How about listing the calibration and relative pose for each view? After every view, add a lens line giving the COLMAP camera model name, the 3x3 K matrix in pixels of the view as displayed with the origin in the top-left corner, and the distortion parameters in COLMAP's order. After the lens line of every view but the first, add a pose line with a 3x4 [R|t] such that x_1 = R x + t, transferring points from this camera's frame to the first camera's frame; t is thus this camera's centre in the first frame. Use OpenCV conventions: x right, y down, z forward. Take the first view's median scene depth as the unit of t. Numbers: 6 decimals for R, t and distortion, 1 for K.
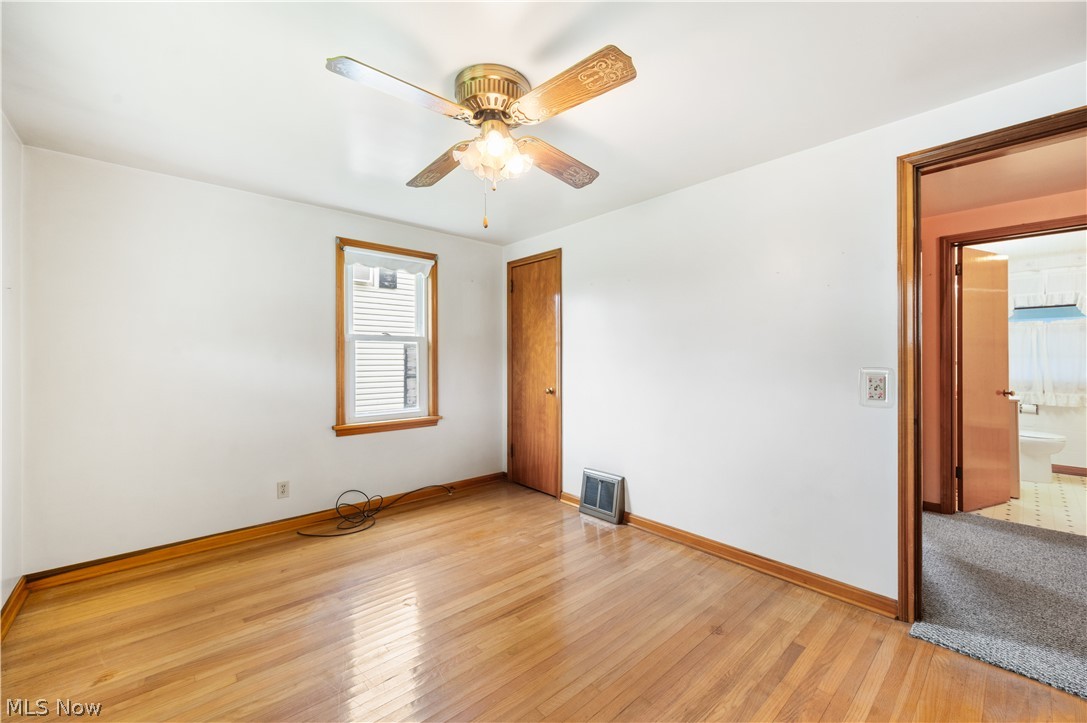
lens RADIAL K [[425.7, 0, 545.1], [0, 425.7, 357.3], [0, 0, 1]] dist [-0.006264, 0.000514]
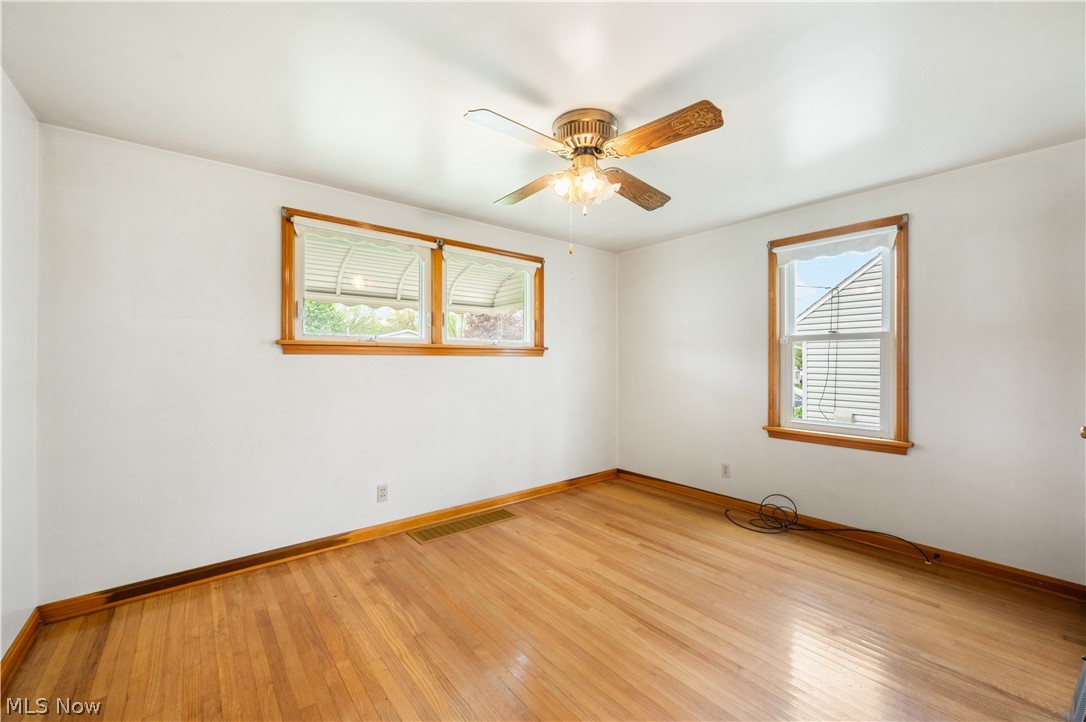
lens RADIAL K [[425.3, 0, 539.3], [0, 425.3, 356.1], [0, 0, 1]] dist [-0.006264, 0.000514]
pose [[-0.025391, -0.003496, -0.999671, 0.545109], [0.000433, 0.999994, -0.003508, -0.003534], [0.999678, -0.000522, -0.025389, 0.476213]]
